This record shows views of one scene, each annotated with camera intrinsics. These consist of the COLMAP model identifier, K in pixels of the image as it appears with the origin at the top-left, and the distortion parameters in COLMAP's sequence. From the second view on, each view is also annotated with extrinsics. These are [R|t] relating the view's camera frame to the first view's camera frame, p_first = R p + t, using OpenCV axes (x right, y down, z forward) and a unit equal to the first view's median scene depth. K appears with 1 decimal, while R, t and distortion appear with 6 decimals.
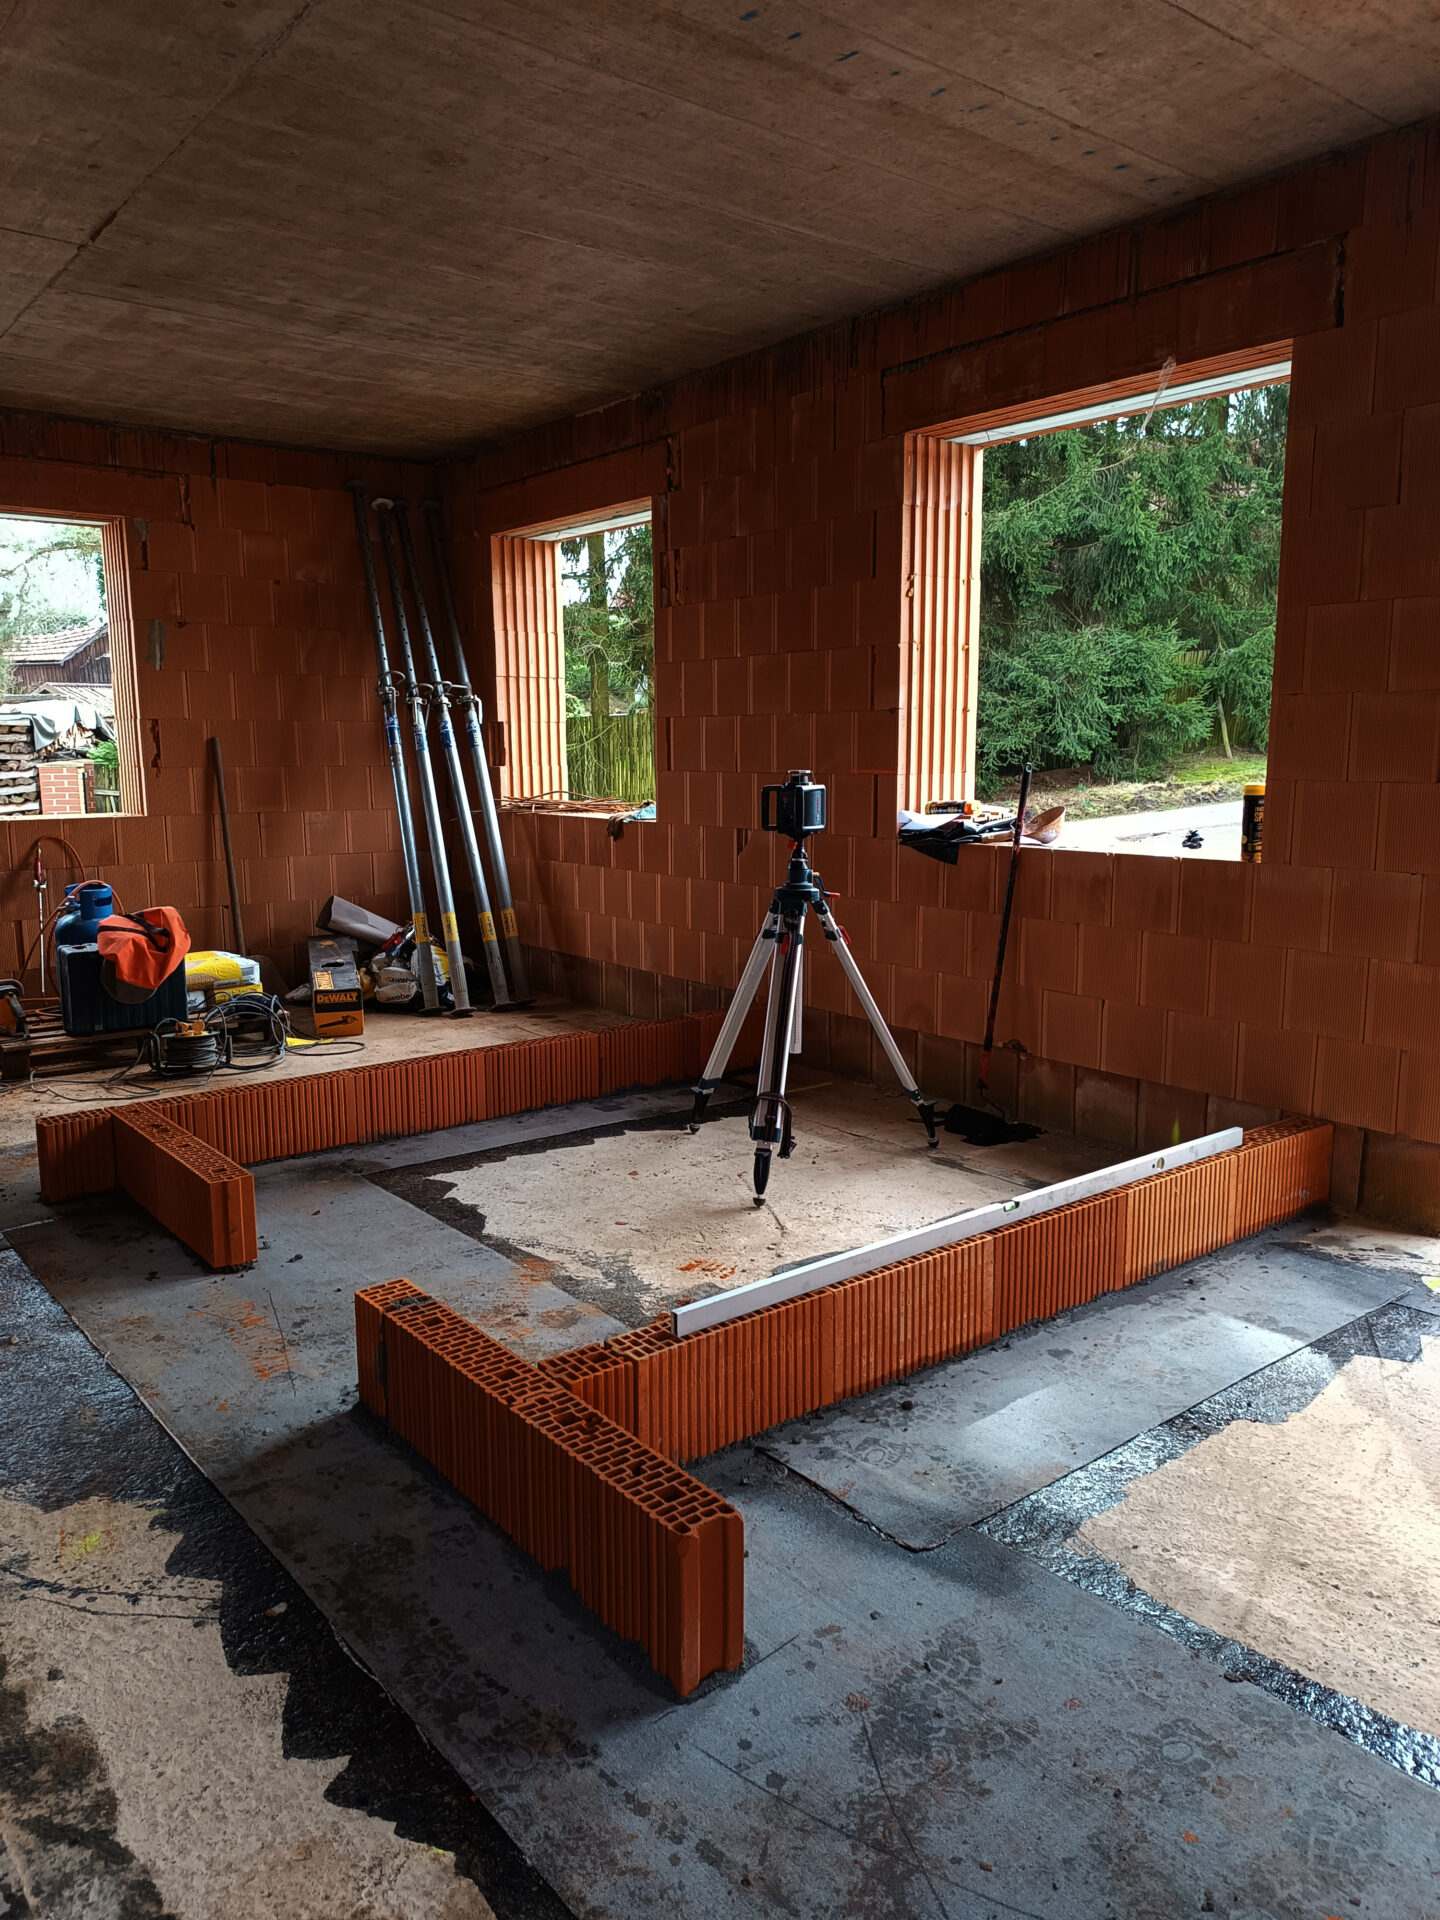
lens RADIAL K [[1366.2, 0, 728.0], [0, 1366.2, 971.3], [0, 0, 1]] dist [-0.000753, 0.000868]
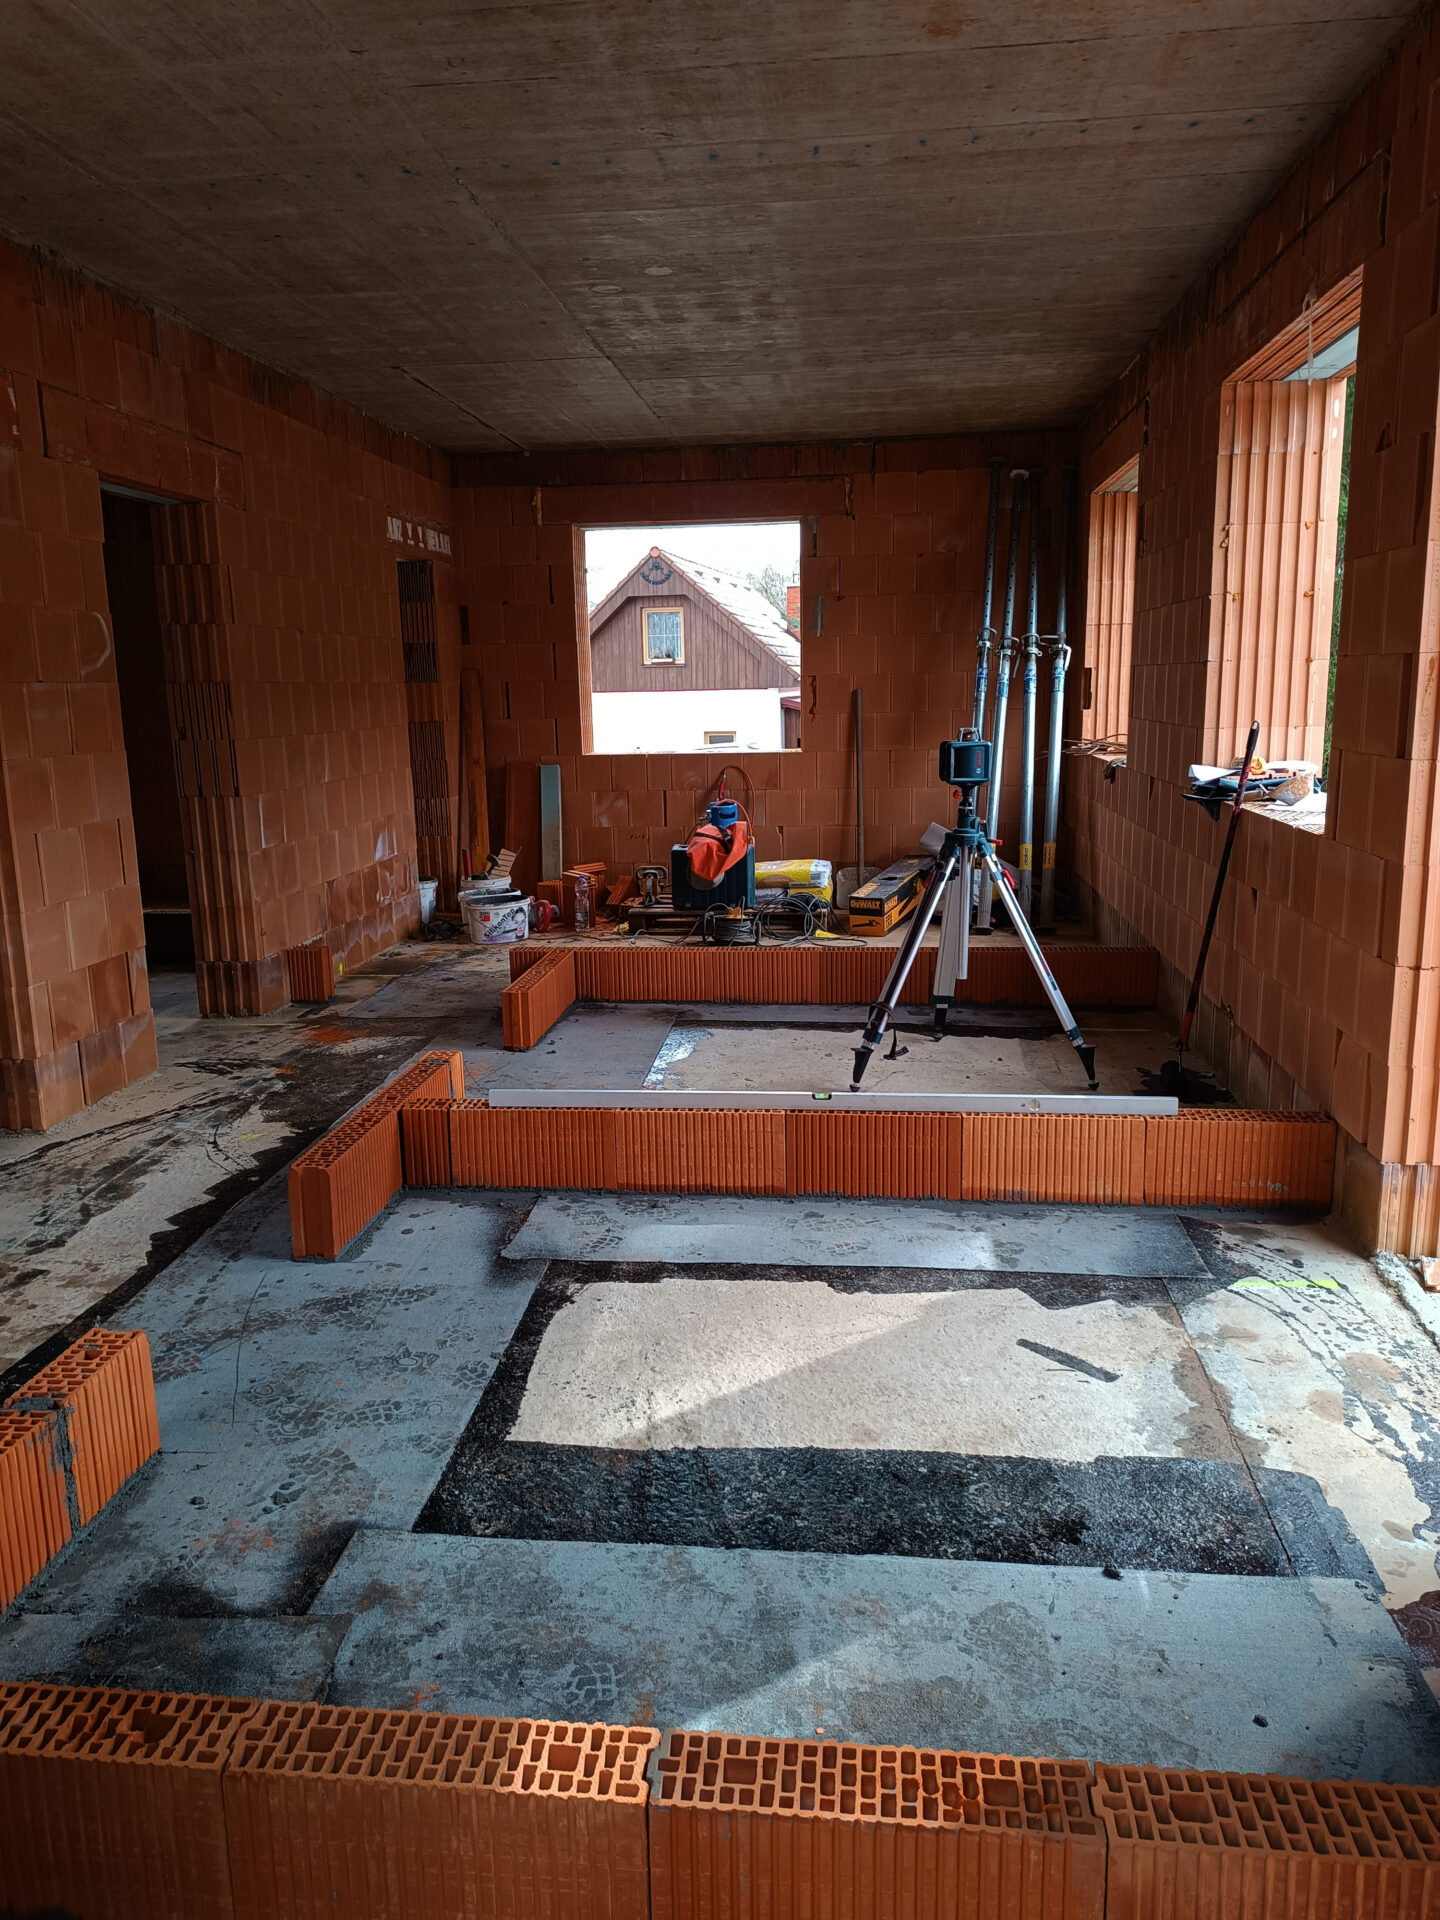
lens RADIAL K [[1364.9, 0, 720.0], [0, 1364.9, 960.0], [0, 0, 1]] dist [0.066464, -0.077441]
pose [[0.710302, 0.131928, -0.691423, 0.930485], [-0.102049, 0.991202, 0.084292, -0.040748], [0.696460, 0.010686, 0.717516, 0.049595]]
